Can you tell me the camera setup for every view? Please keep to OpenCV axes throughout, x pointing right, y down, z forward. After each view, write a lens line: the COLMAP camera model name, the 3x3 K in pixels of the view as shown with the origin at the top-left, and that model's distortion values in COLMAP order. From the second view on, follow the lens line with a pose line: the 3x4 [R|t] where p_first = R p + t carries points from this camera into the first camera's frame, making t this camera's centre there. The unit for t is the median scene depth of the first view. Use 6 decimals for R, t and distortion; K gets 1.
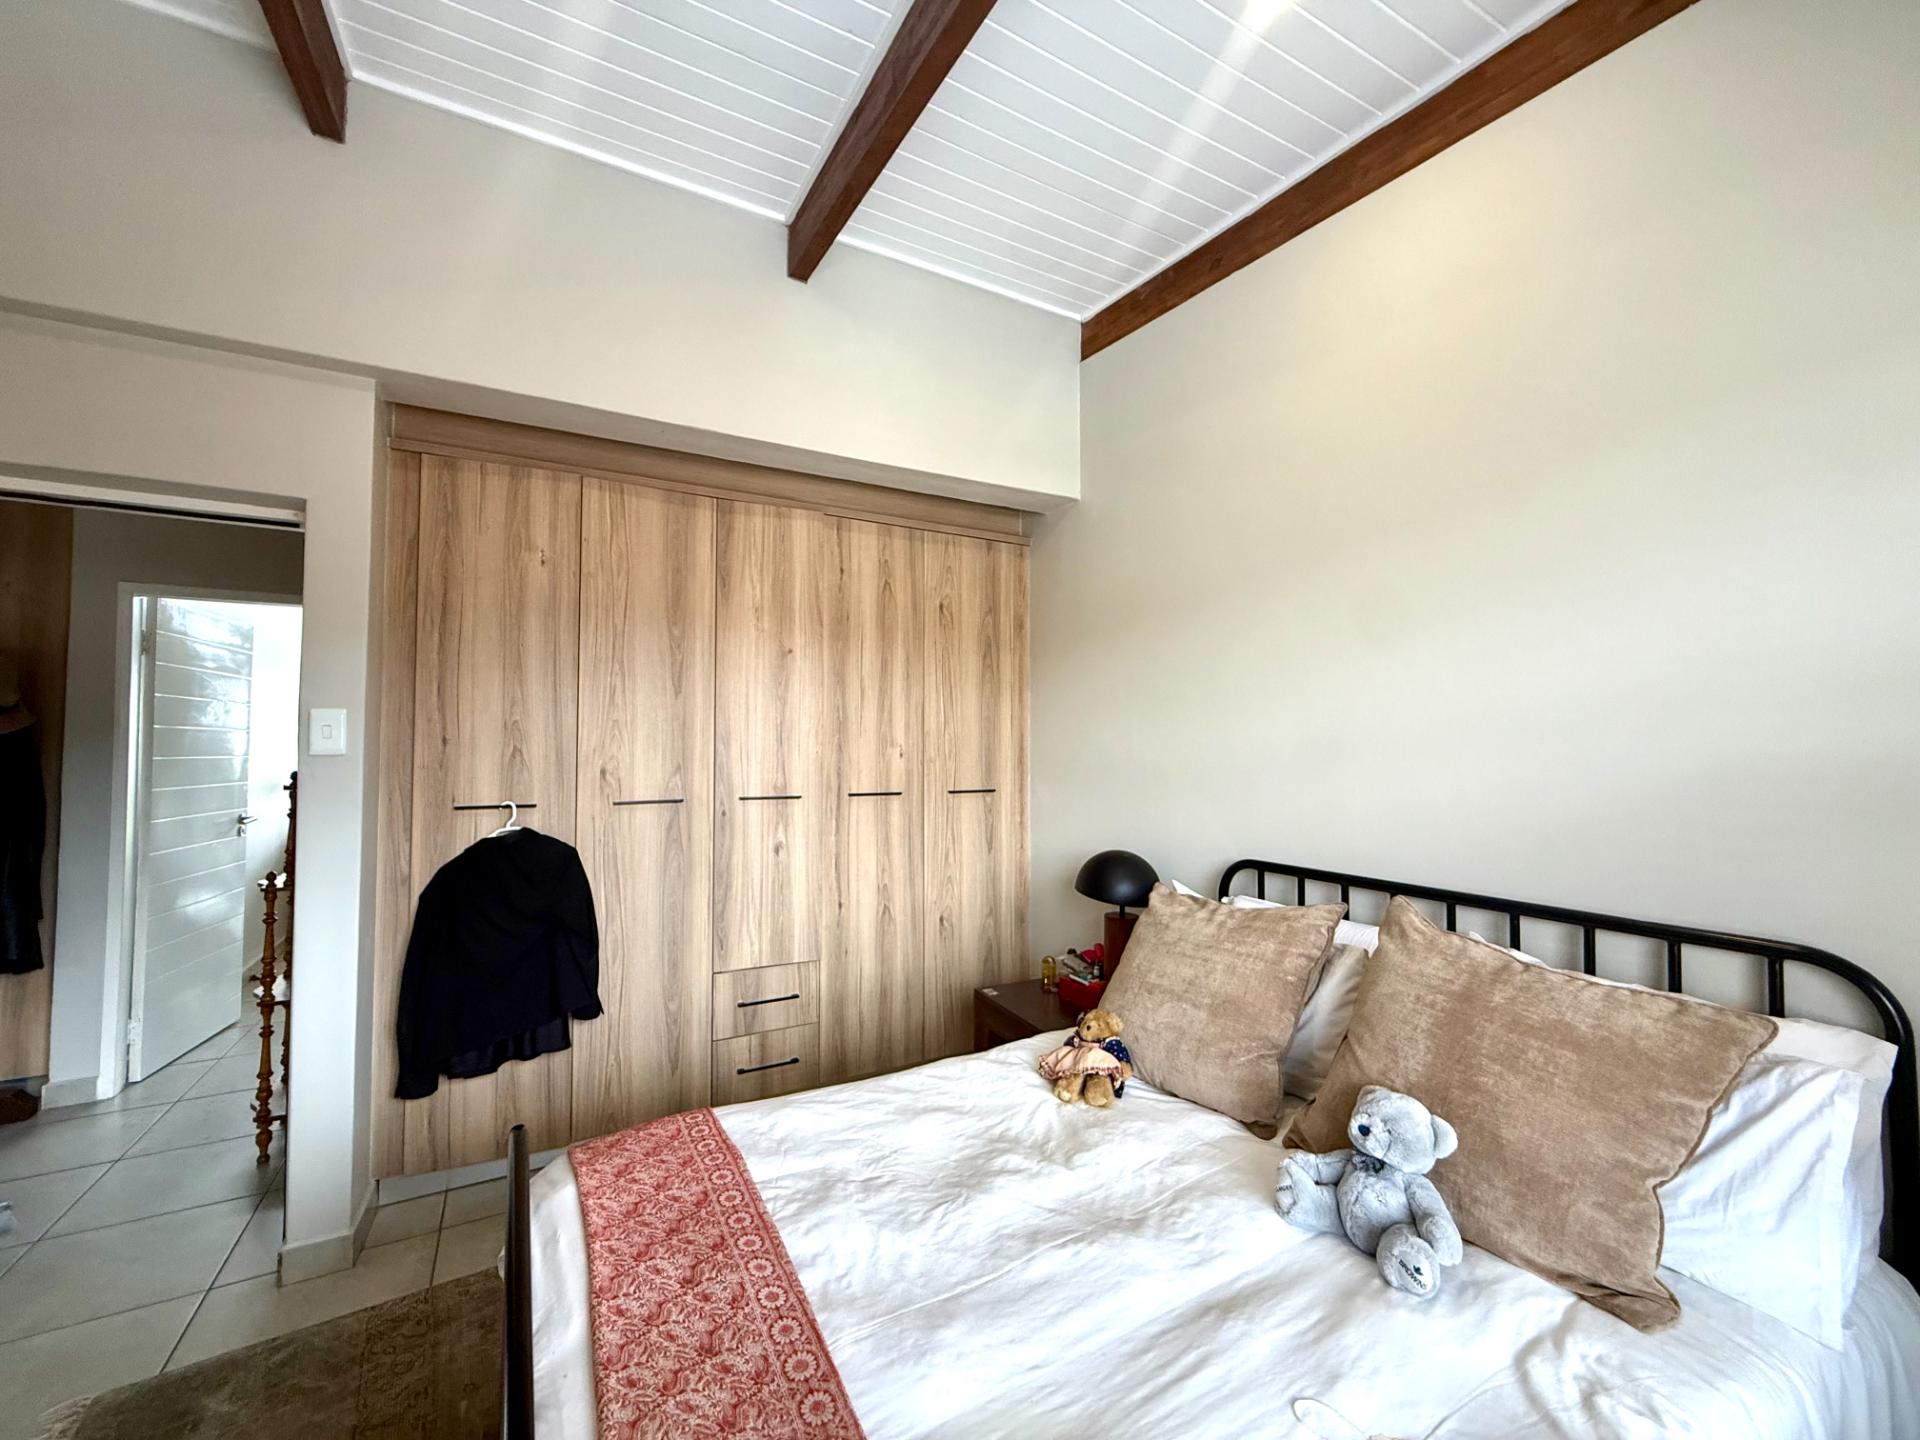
lens RADIAL K [[769.6, 0, 957.2], [0, 769.6, 716.3], [0, 0, 1]] dist [0.000613, -0.000545]
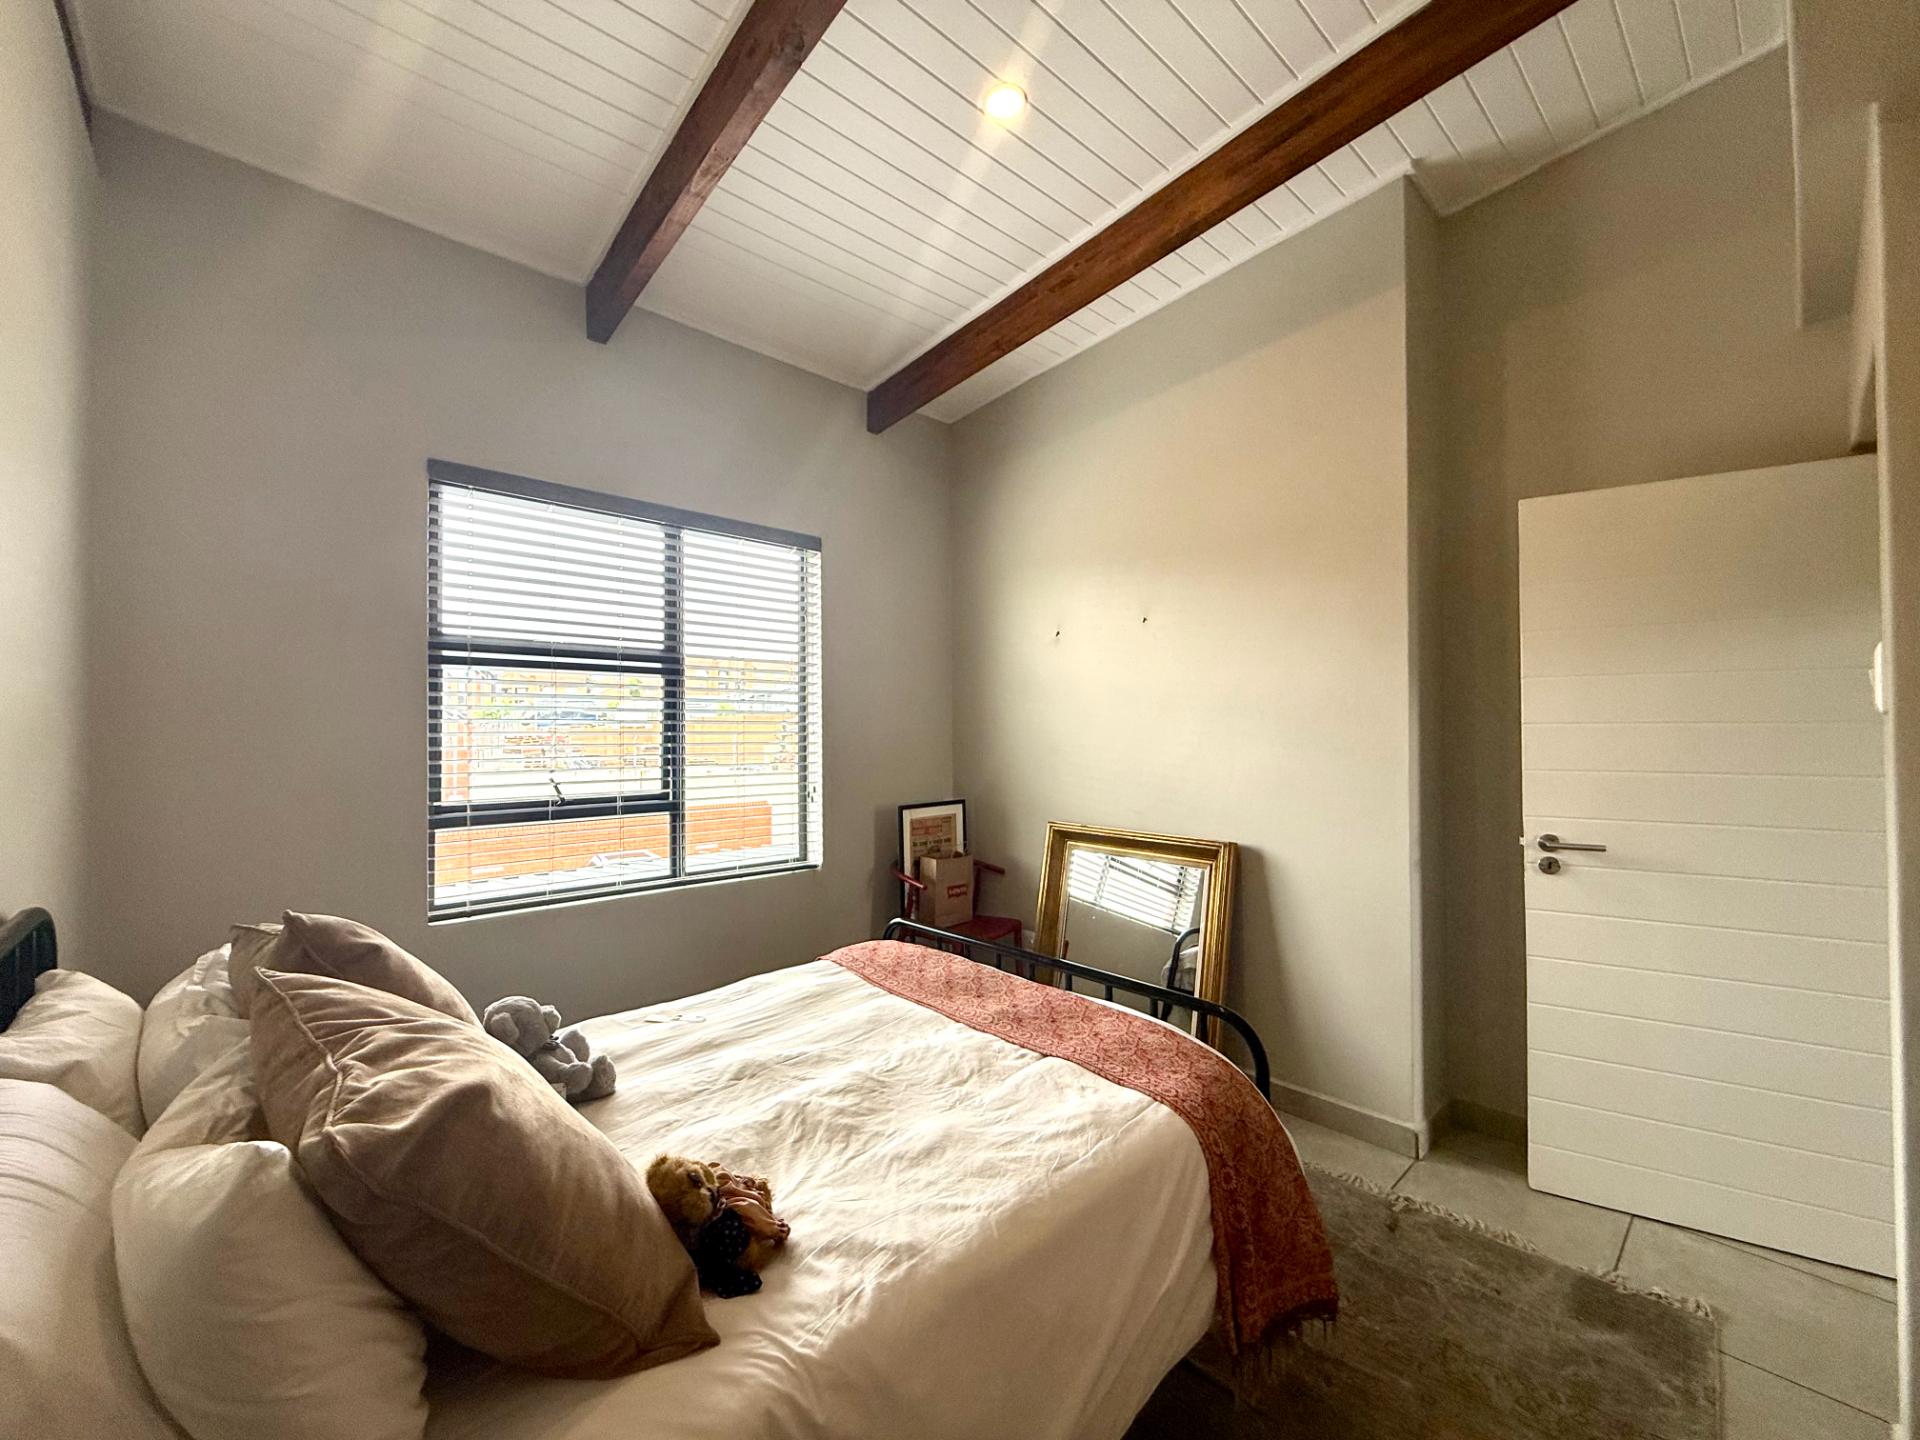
lens RADIAL K [[755.7, 0, 960.0], [0, 755.7, 720.0], [0, 0, 1]] dist [-0.000331, -0.000090]
pose [[-0.972889, -0.001054, -0.231269, 0.145925], [0.010978, 0.998652, -0.050732, 0.109074], [0.231010, -0.051895, -0.971566, 2.082690]]
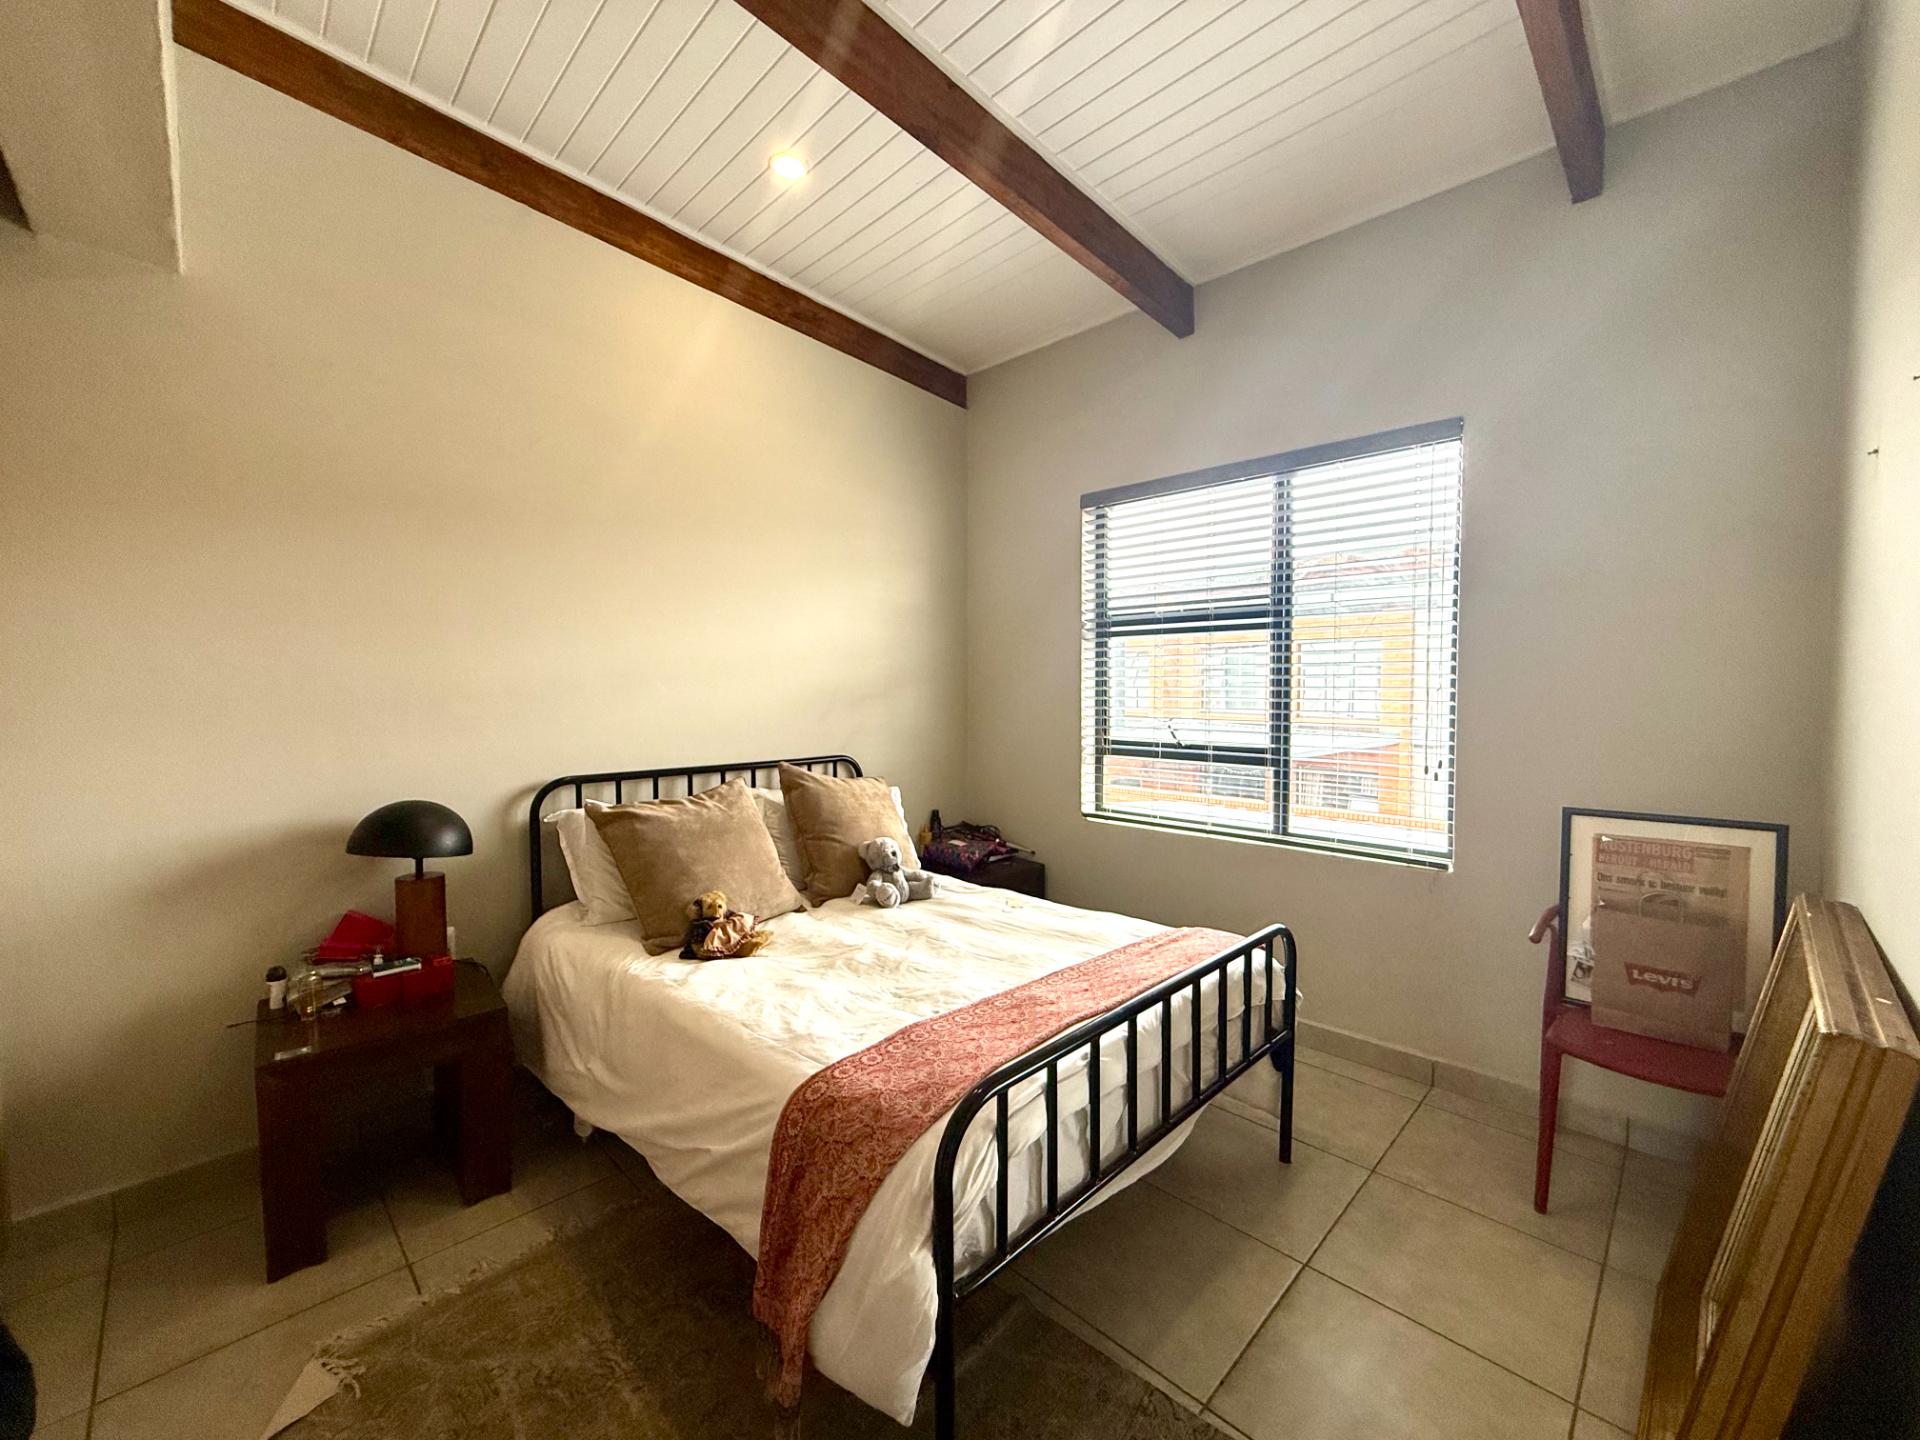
lens RADIAL K [[769.6, 0, 957.2], [0, 769.6, 716.3], [0, 0, 1]] dist [0.000613, -0.000545]
pose [[-0.276069, -0.039166, 0.960339, -1.370493], [-0.033840, 0.998946, 0.031013, 0.070890], [-0.960542, -0.023936, -0.277104, 1.250011]]
